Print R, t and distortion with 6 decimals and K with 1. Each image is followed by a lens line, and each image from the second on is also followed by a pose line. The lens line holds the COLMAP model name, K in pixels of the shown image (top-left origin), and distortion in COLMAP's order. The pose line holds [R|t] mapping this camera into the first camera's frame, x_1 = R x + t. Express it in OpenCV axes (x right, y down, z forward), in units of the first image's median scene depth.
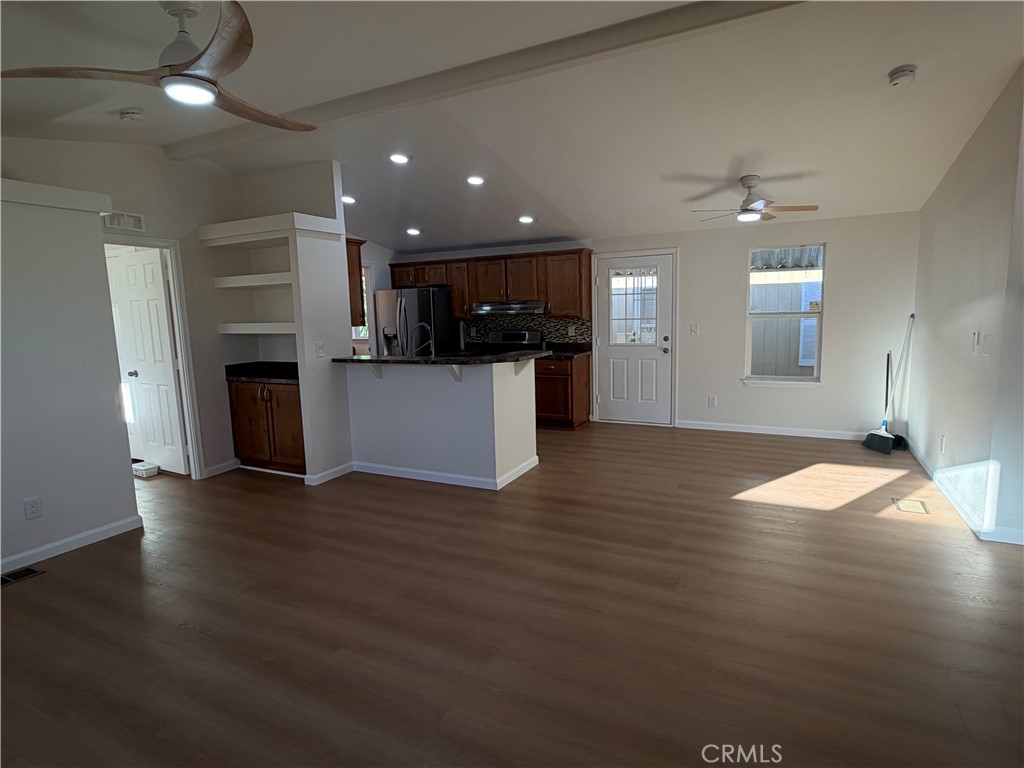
lens RADIAL K [[541.5, 0, 512.5], [0, 541.5, 381.0], [0, 0, 1]] dist [0.000554, -0.000631]
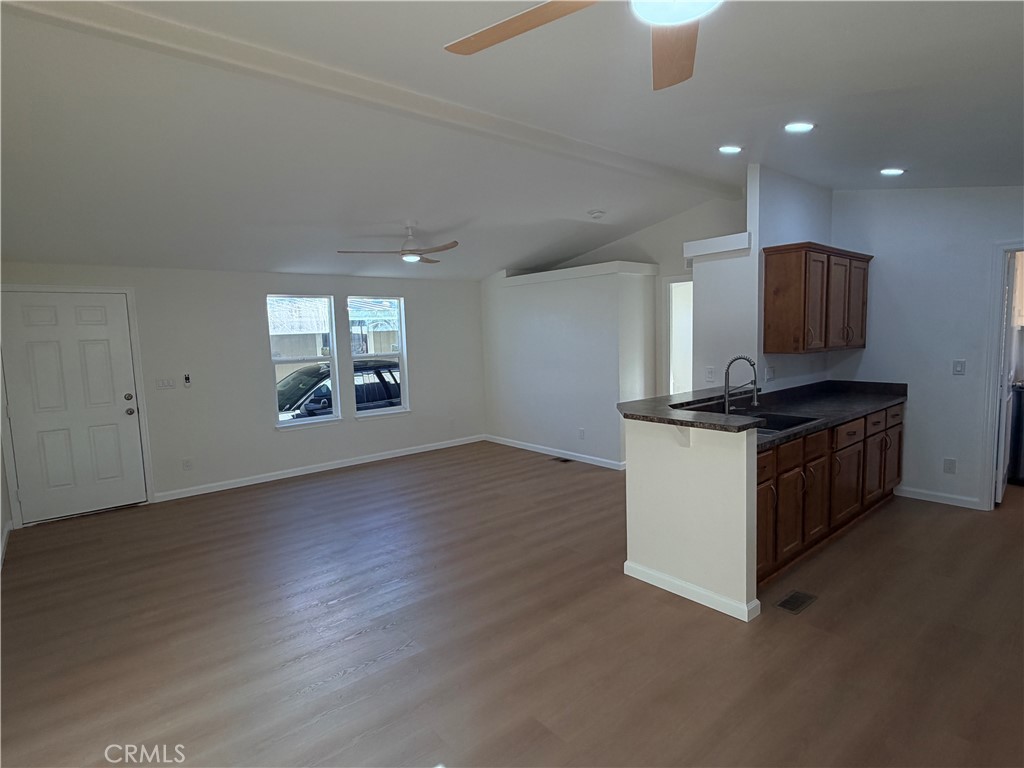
lens RADIAL K [[541.5, 0, 513.3], [0, 541.5, 383.9], [0, 0, 1]] dist [0.000554, -0.000631]
pose [[-0.389481, 0.129838, -0.911837, 0.628188], [-0.079162, 0.981631, 0.173590, -0.169285], [0.917626, 0.139793, -0.372049, 0.964702]]
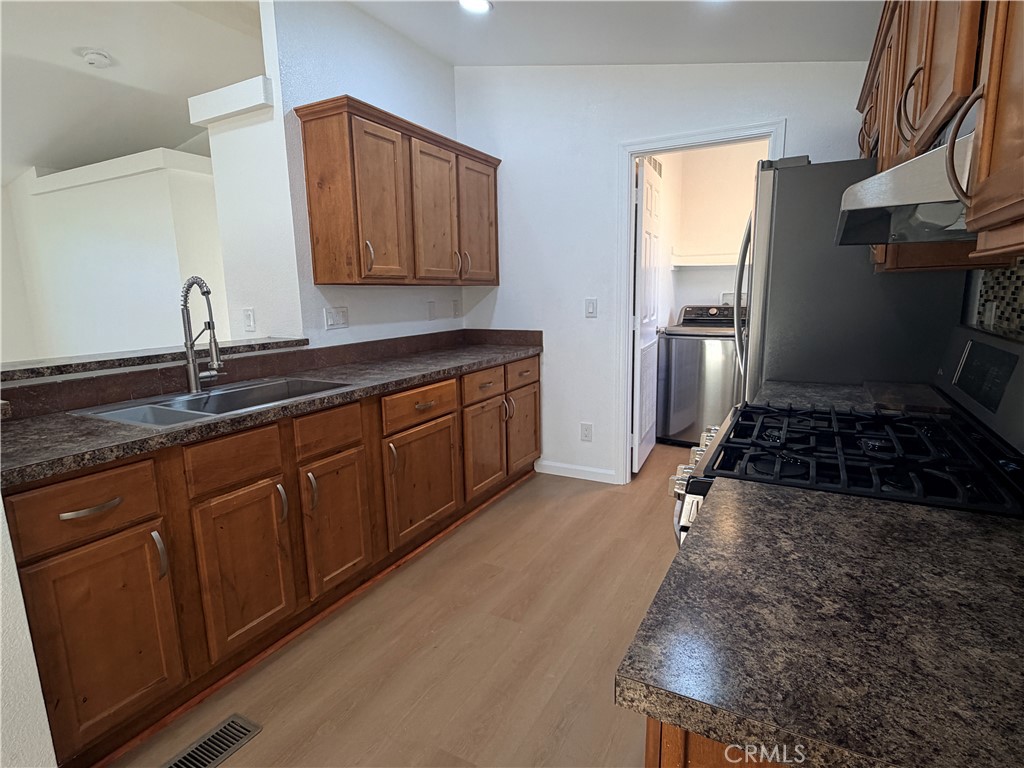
lens RADIAL K [[541.5, 0, 512.6], [0, 541.5, 384.3], [0, 0, 1]] dist [0.000554, -0.000631]
pose [[-0.026053, 0.201619, -0.979117, 0.235769], [-0.110938, 0.972817, 0.203274, -0.134453], [0.993486, 0.113917, -0.002978, 1.212949]]
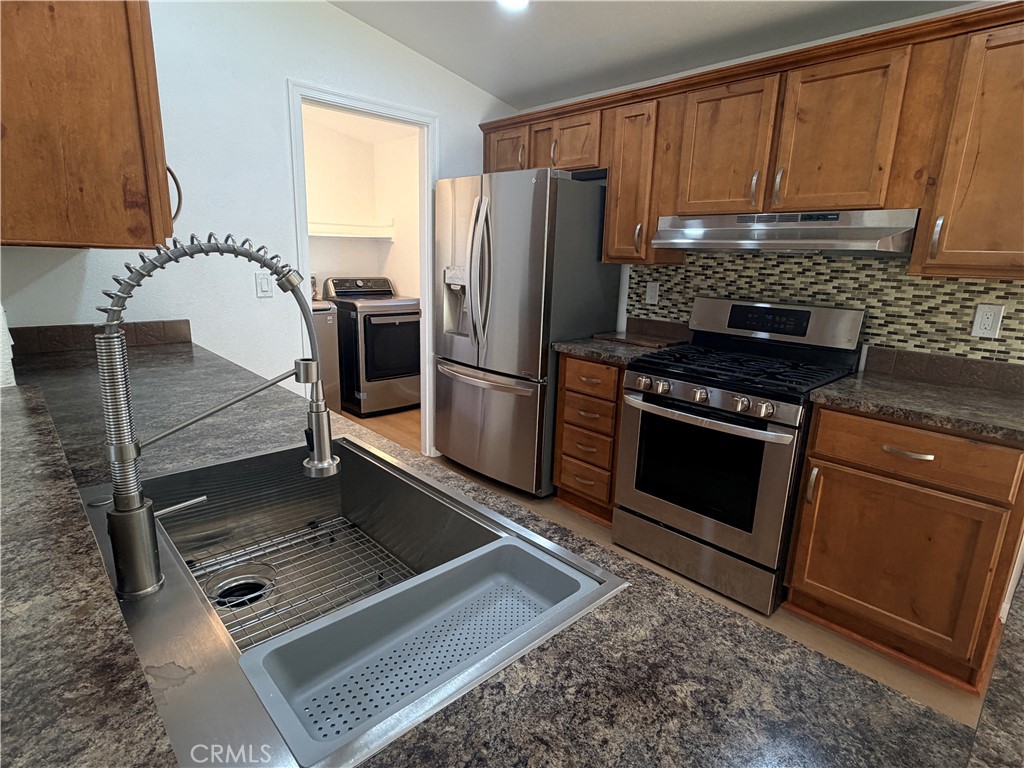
lens RADIAL K [[541.5, 0, 512.3], [0, 541.5, 383.9], [0, 0, 1]] dist [0.000554, -0.000631]
pose [[0.938202, 0.135363, -0.318518, -0.048930], [-0.102541, 0.987737, 0.117730, -0.091571], [0.330548, -0.077794, 0.940578, 0.867615]]
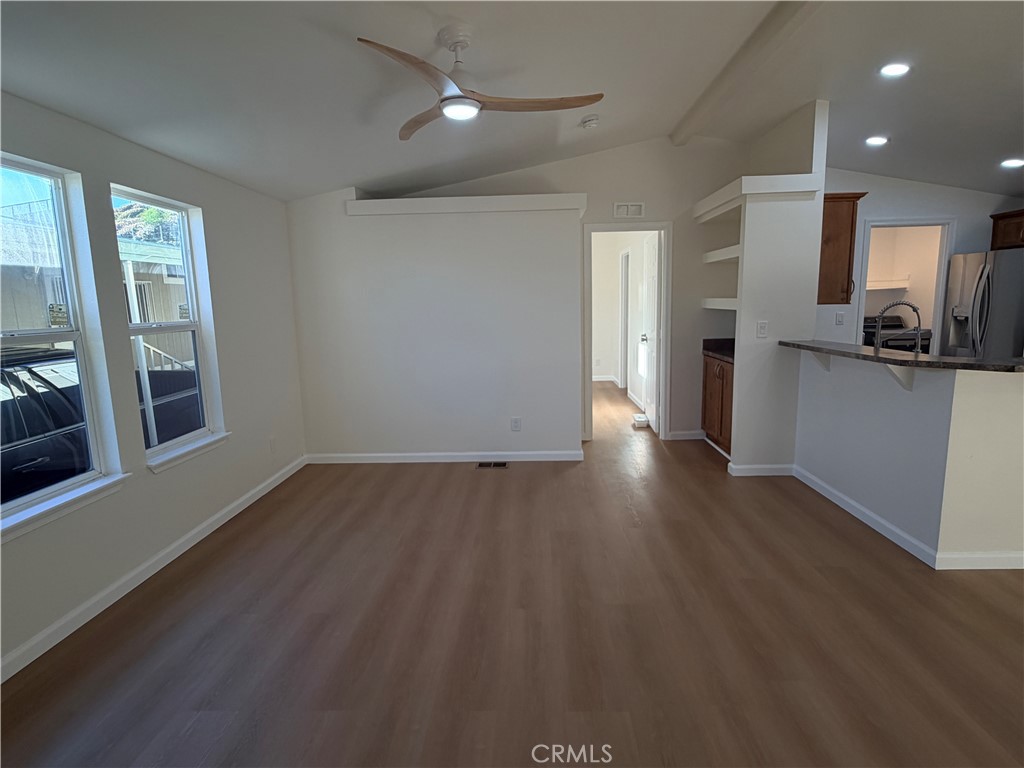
lens RADIAL K [[541.5, 0, 515.7], [0, 541.5, 385.1], [0, 0, 1]] dist [0.000554, -0.000631]
pose [[0.420979, 0.157763, -0.893246, 0.259925], [-0.107876, 0.986478, 0.123388, -0.031538], [0.900633, 0.044417, 0.432305, 0.238712]]
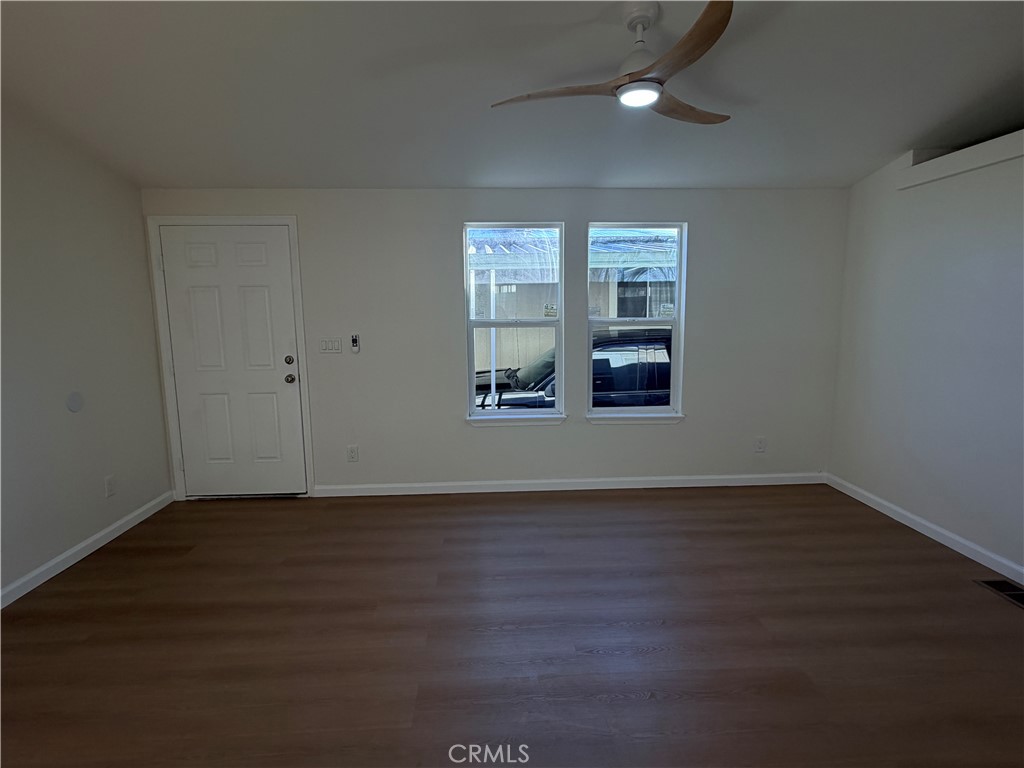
lens RADIAL K [[541.5, 0, 513.9], [0, 541.5, 384.1], [0, 0, 1]] dist [0.000554, -0.000631]
pose [[-0.868029, 0.107371, -0.484765, 0.088218], [-0.030026, 0.963199, 0.267105, -0.100262], [0.495605, 0.246411, -0.832861, 0.762236]]
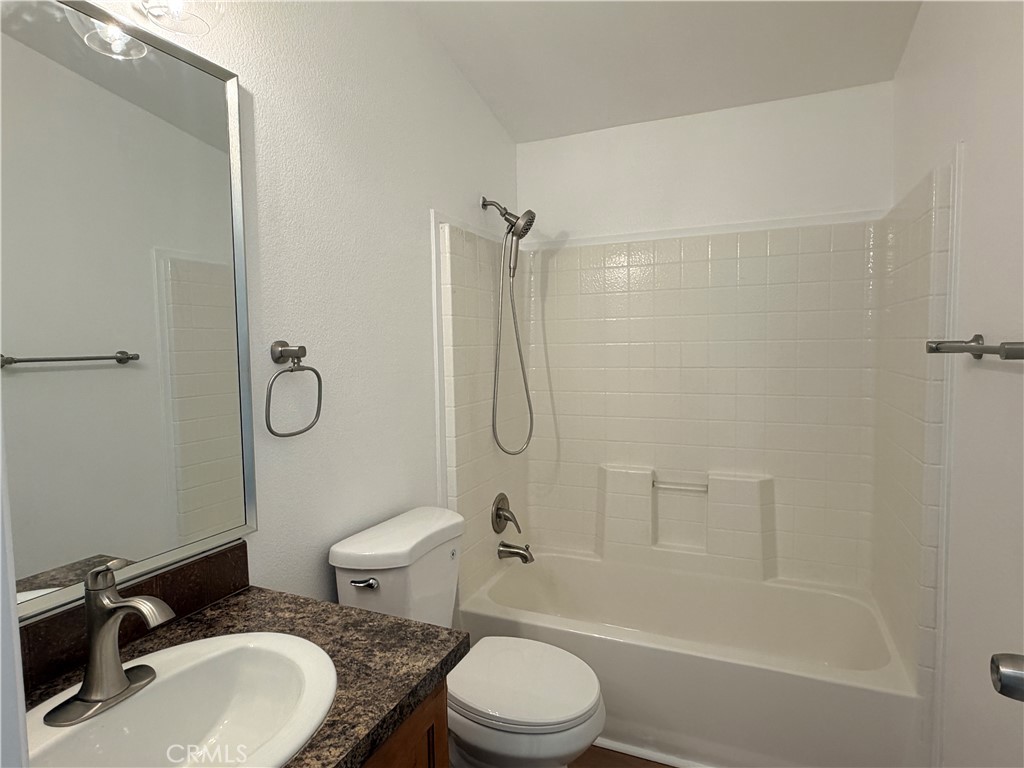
lens RADIAL K [[572.5, 0, 508.8], [0, 572.5, 382.2], [0, 0, 1]] dist [0.002731, -0.002454]
pose [[-0.997184, 0.052616, -0.053433, 0.004056], [0.041133, 0.979552, 0.196940, -0.198617], [0.062702, 0.194188, -0.978958, 1.512183]]
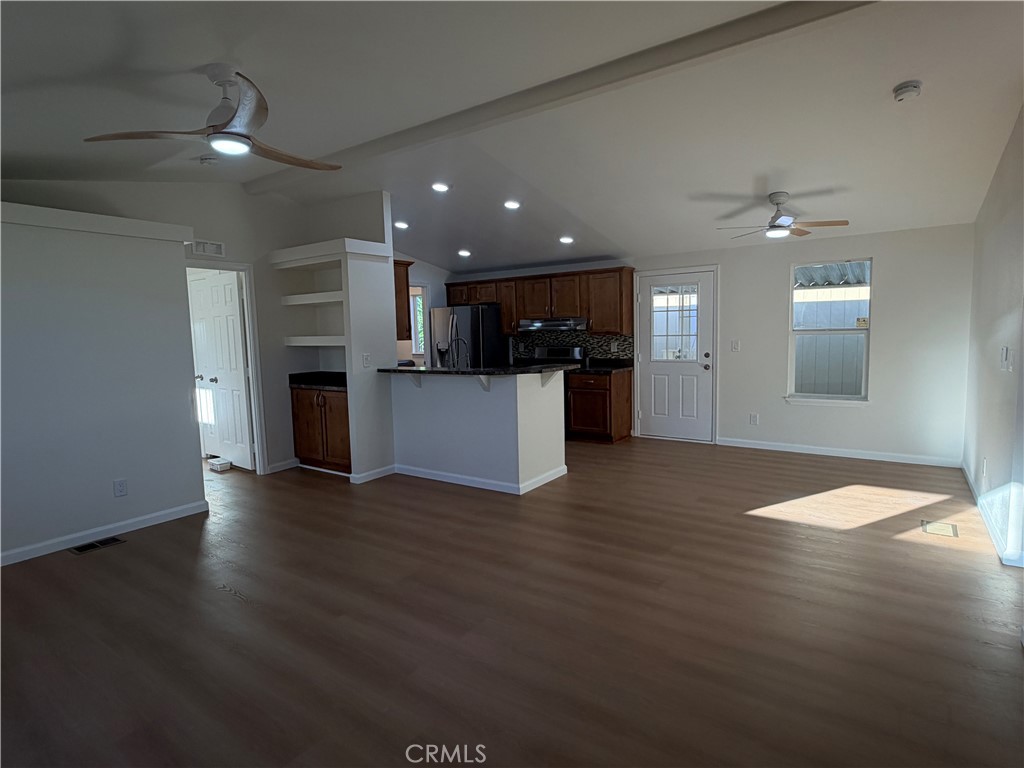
lens RADIAL K [[541.5, 0, 514.2], [0, 541.5, 383.3], [0, 0, 1]] dist [0.000554, -0.000631]
pose [[0.990026, 0.017104, -0.139845, 0.091080], [-0.021426, 0.999336, -0.029456, 0.013527], [0.139248, 0.032159, 0.989735, -0.047265]]
